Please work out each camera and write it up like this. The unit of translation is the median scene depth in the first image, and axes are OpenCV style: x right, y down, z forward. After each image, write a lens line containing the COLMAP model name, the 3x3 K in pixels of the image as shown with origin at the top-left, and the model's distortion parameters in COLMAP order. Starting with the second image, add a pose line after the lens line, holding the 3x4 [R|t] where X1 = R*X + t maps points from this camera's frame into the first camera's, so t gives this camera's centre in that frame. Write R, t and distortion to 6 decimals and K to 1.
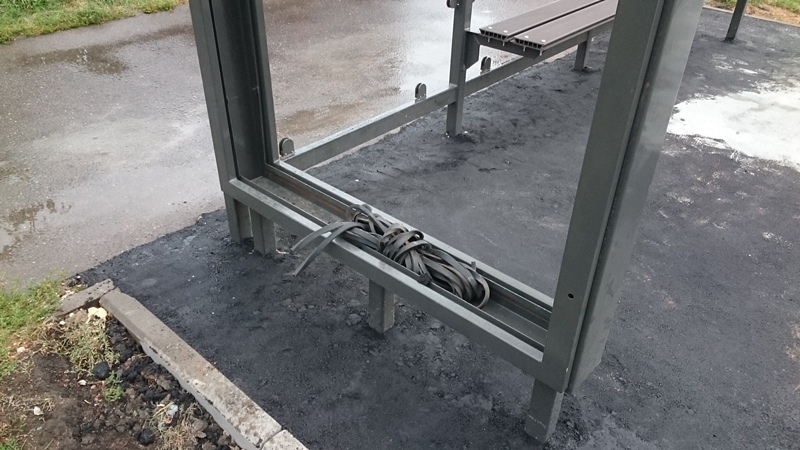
lens RADIAL K [[619.5, 0, 395.3], [0, 619.5, 227.9], [0, 0, 1]] dist [0.099697, -0.097879]
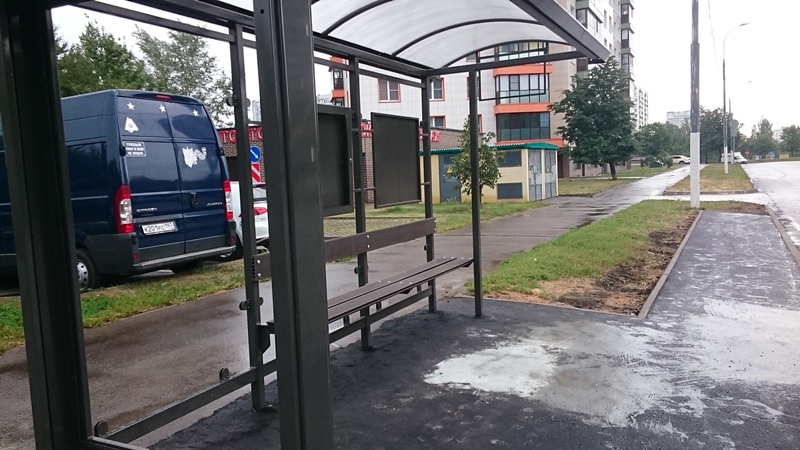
lens RADIAL K [[619.5, 0, 395.3], [0, 619.5, 227.9], [0, 0, 1]] dist [0.099697, -0.097879]
pose [[0.966081, -0.083774, 0.244273, 0.076248], [0.190242, 0.870538, -0.453840, 0.136316], [-0.174629, 0.484917, 0.856948, -0.239230]]
